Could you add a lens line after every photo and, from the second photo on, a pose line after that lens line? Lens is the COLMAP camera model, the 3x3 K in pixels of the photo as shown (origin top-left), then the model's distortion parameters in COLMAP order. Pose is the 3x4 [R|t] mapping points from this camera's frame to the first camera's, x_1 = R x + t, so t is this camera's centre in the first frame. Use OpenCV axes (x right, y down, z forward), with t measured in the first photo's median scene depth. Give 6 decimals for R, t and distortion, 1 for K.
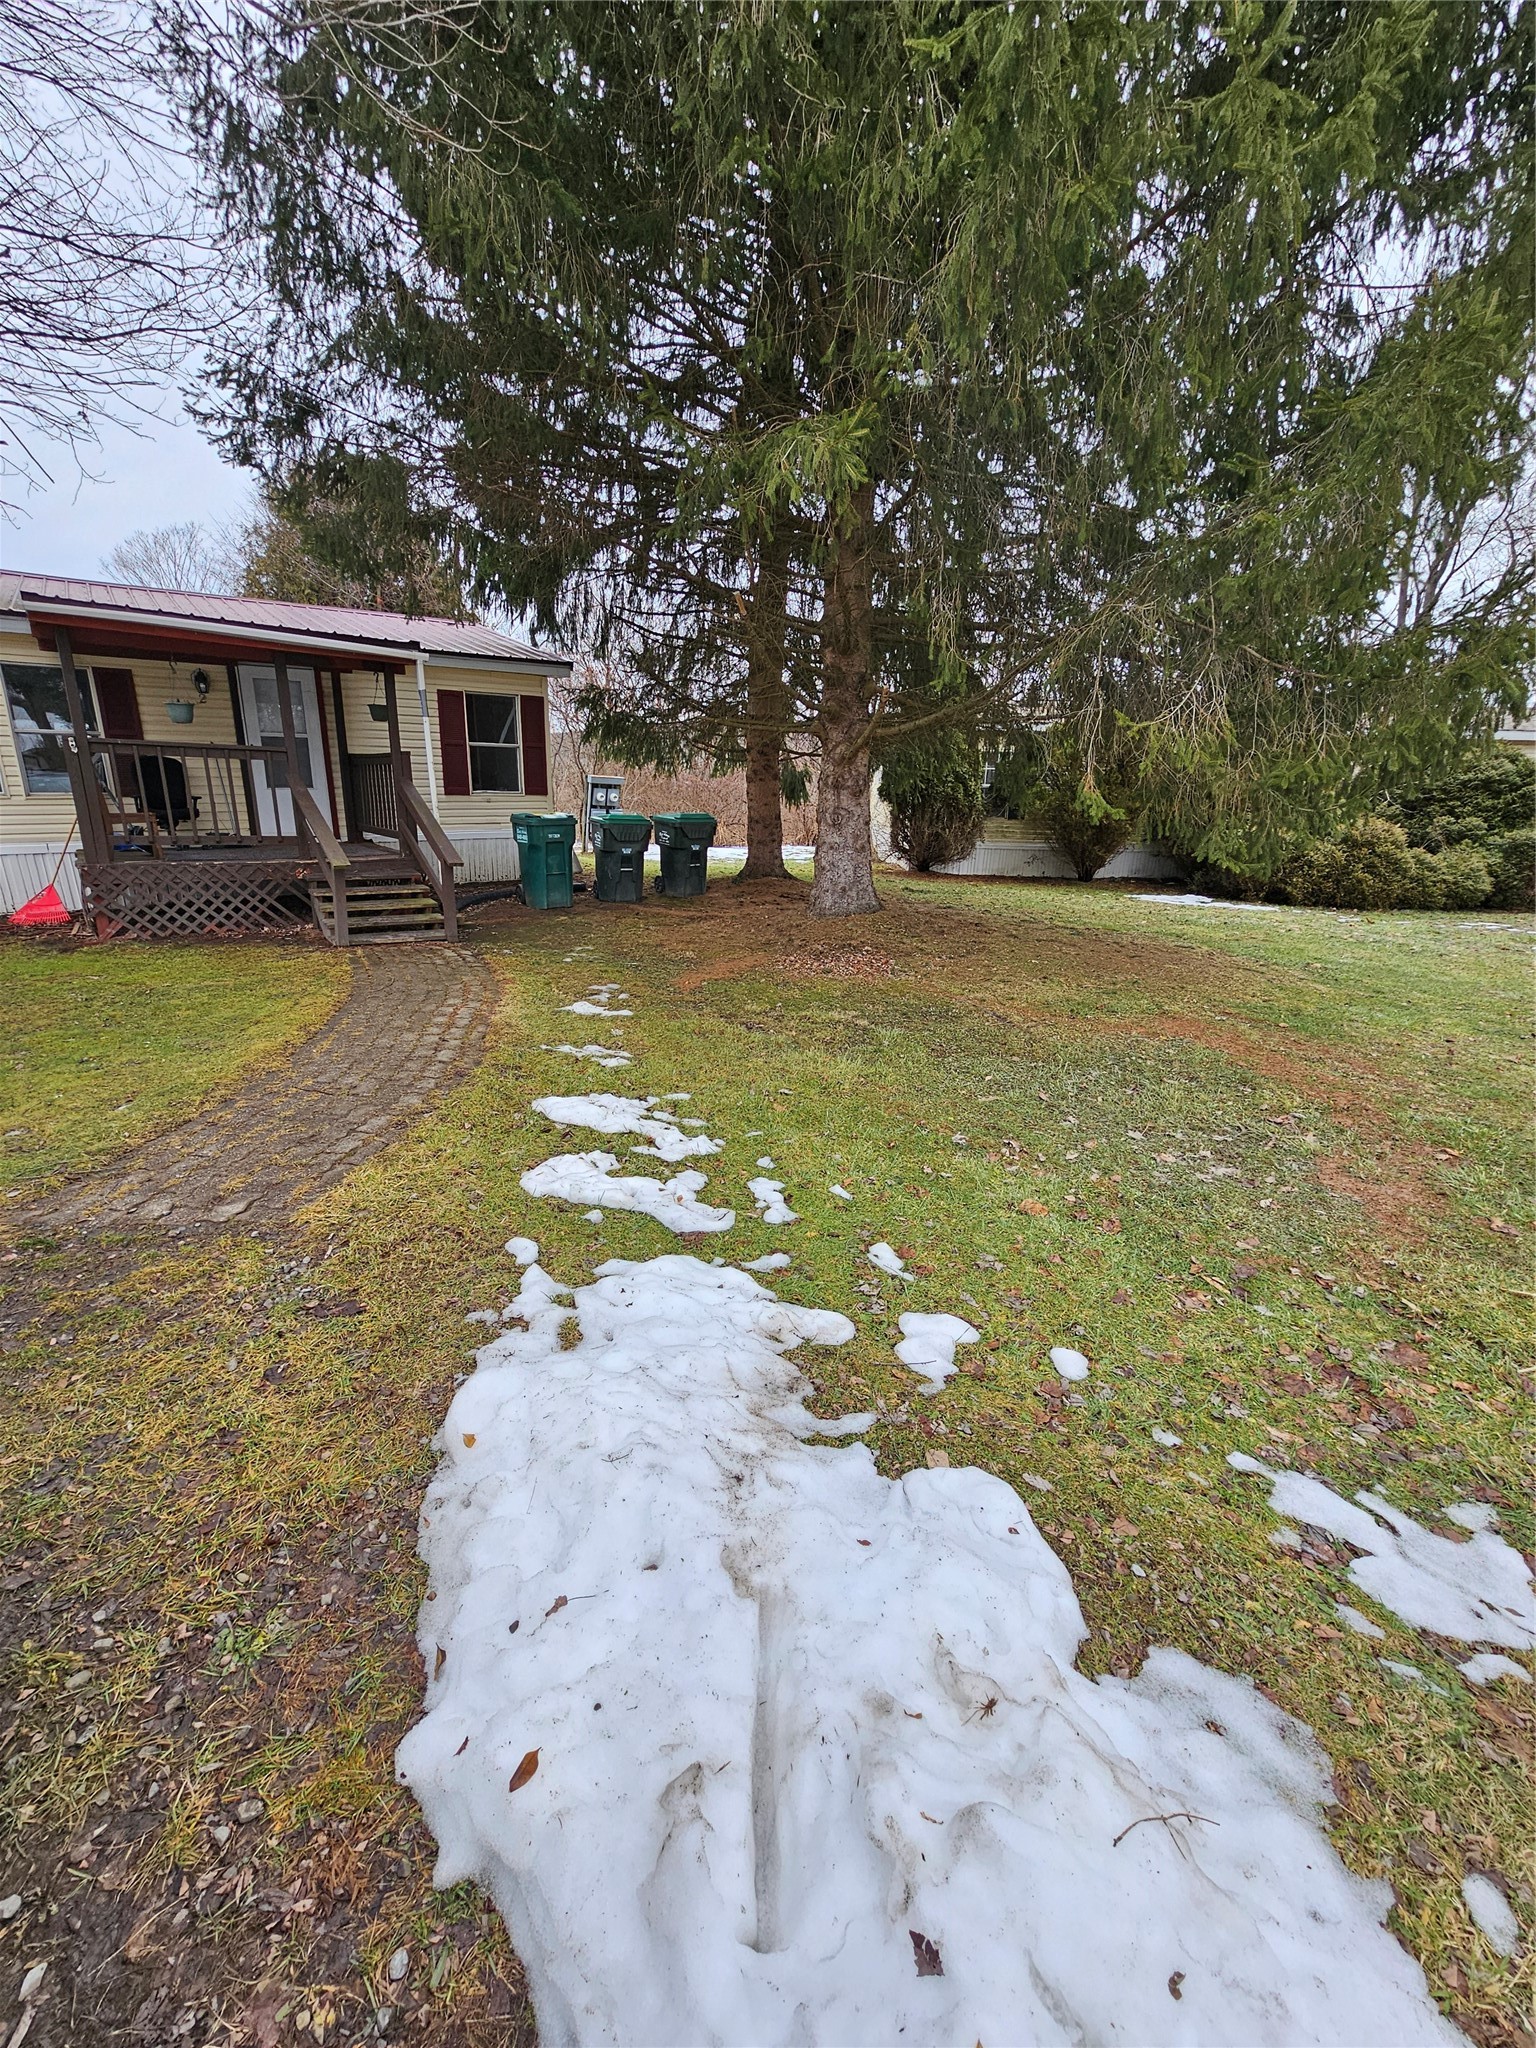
lens RADIAL K [[836.8, 0, 770.5], [0, 836.8, 1014.6], [0, 0, 1]] dist [-0.006487, 0.000731]
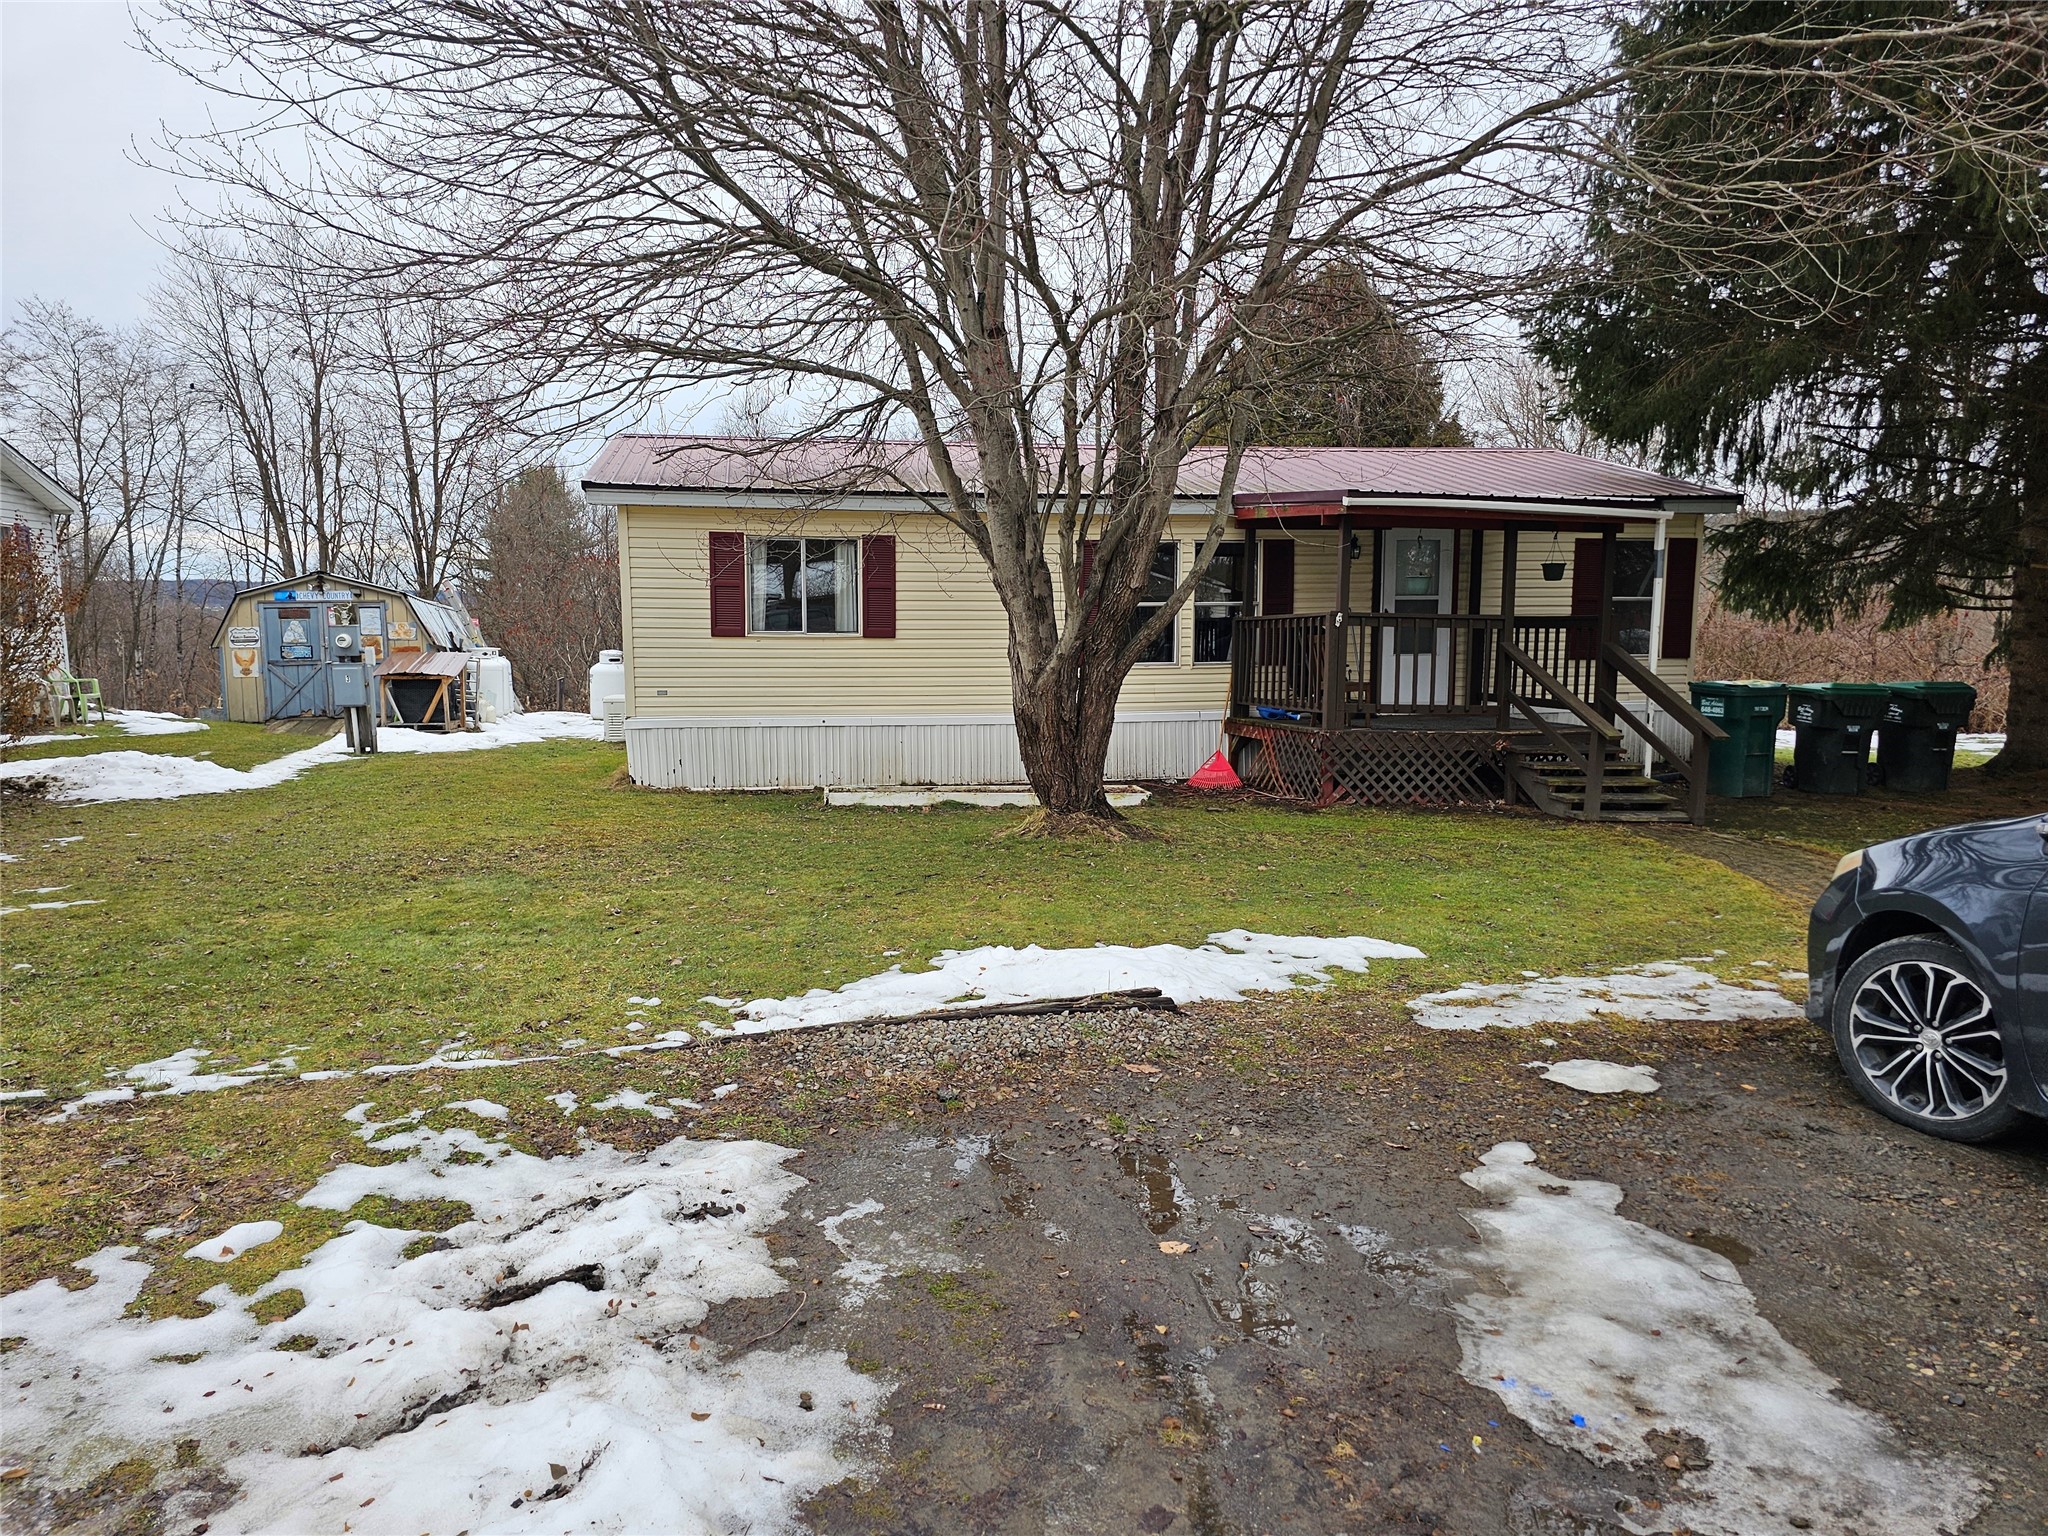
lens RADIAL K [[1351.1, 0, 1004.8], [0, 1351.1, 773.1], [0, 0, 1]] dist [0.057364, -0.013868]
pose [[0.890242, 0.032186, -0.454349, -0.326603], [-0.107737, 0.984075, -0.141384, 0.122552], [0.442563, 0.174816, 0.879533, -0.518237]]
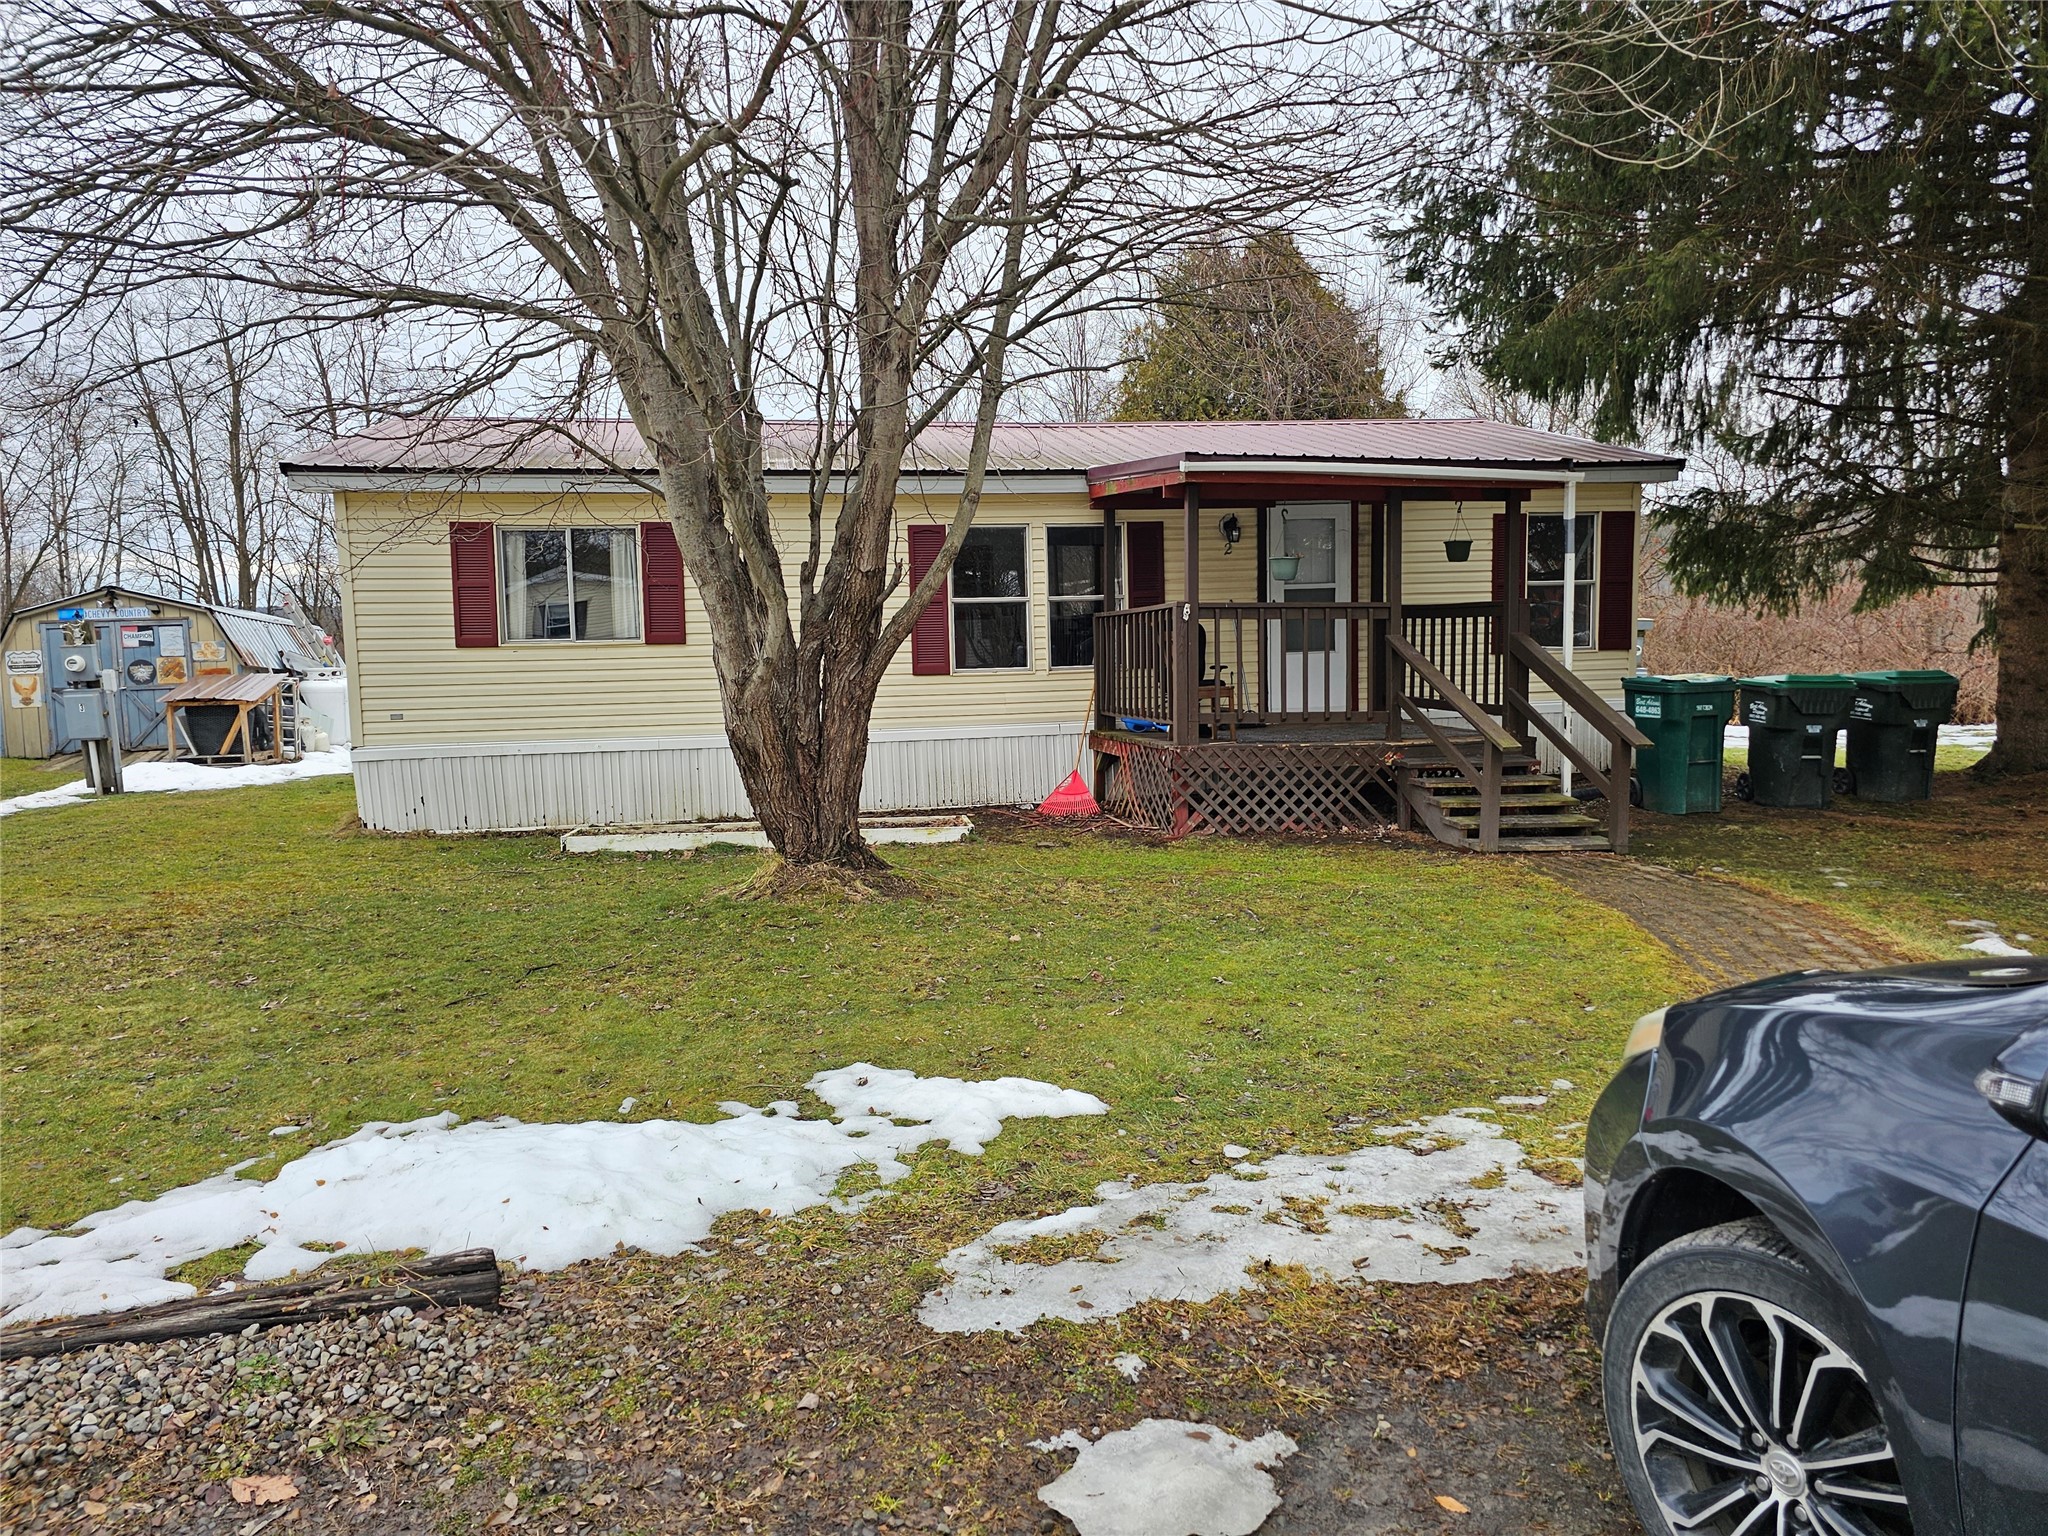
lens RADIAL K [[1351.1, 0, 1024.6], [0, 1351.1, 759.3], [0, 0, 1]] dist [0.057364, -0.013868]
pose [[0.893593, 0.004254, -0.448857, -0.270427], [-0.084017, 0.983868, -0.157938, 0.052410], [0.440945, 0.178844, 0.879536, -0.227552]]
